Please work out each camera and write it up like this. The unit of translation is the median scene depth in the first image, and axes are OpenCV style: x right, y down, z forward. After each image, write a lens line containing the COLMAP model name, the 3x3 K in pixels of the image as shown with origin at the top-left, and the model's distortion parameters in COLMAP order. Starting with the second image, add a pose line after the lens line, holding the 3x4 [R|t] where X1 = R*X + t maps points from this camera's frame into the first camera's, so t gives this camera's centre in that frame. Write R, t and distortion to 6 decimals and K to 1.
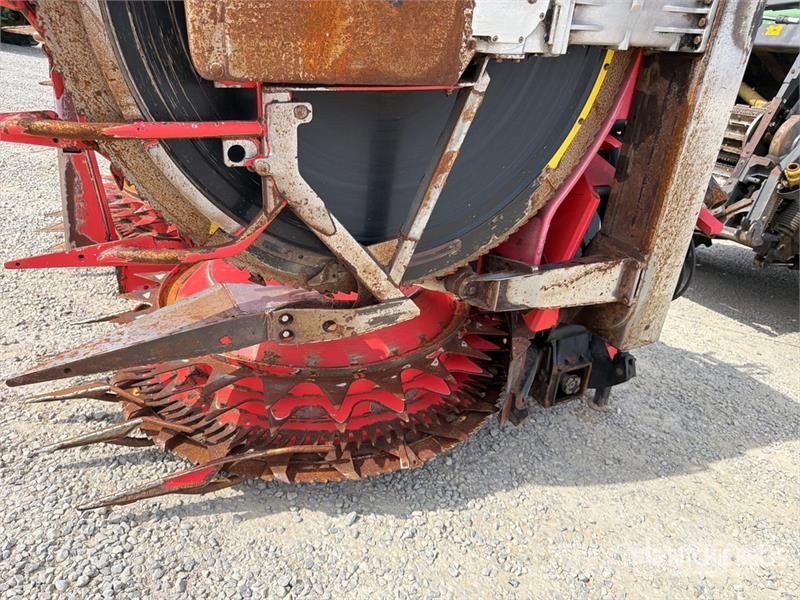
lens RADIAL K [[565.5, 0, 400.0], [0, 565.5, 300.0], [0, 0, 1]] dist [0.074929, -0.103284]
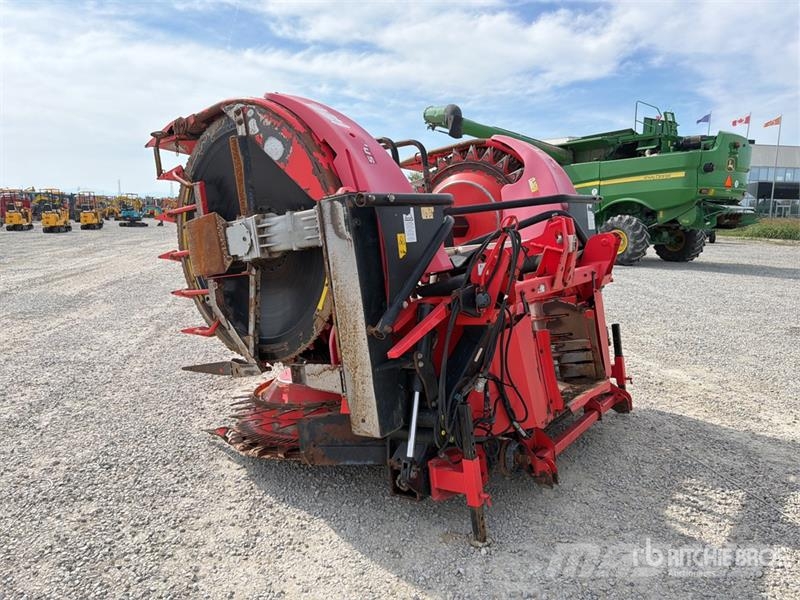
lens RADIAL K [[558.8, 0, 400.0], [0, 558.8, 300.0], [0, 0, 1]] dist [0.168700, -0.321908]
pose [[0.400132, -0.033772, -0.915835, 2.280385], [-0.282140, 0.946246, -0.158162, -0.051995], [0.871947, 0.321679, 0.369095, 0.613074]]
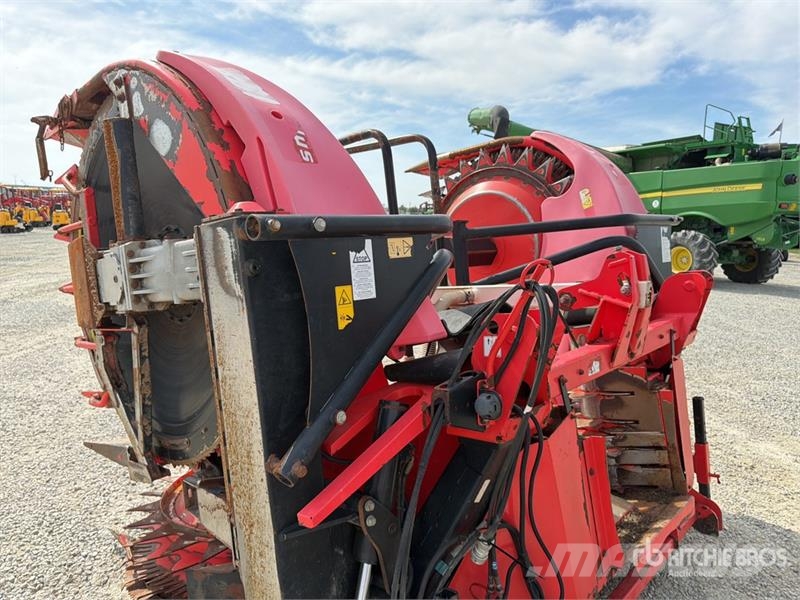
lens RADIAL K [[565.5, 0, 400.0], [0, 565.5, 300.0], [0, 0, 1]] dist [0.074929, -0.103284]
pose [[0.326264, -0.031726, -0.944746, 1.634404], [-0.326154, 0.934283, -0.144010, -0.405703], [0.887229, 0.355118, 0.294475, 1.014900]]
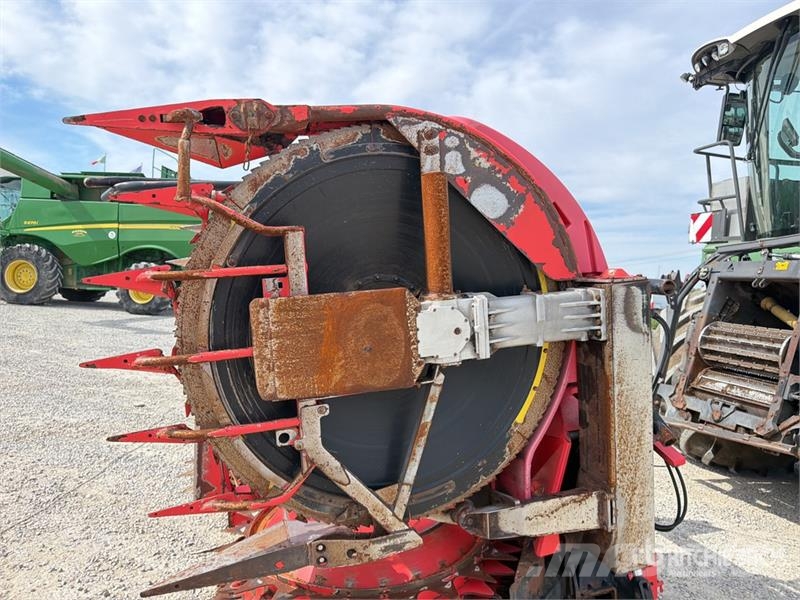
lens RADIAL K [[565.5, 0, 400.0], [0, 565.5, 300.0], [0, 0, 1]] dist [0.074929, -0.103284]
pose [[0.974257, -0.099673, -0.202209, 0.328143], [0.019672, 0.931119, -0.364185, -0.018472], [0.224580, 0.350832, 0.909110, -0.443202]]
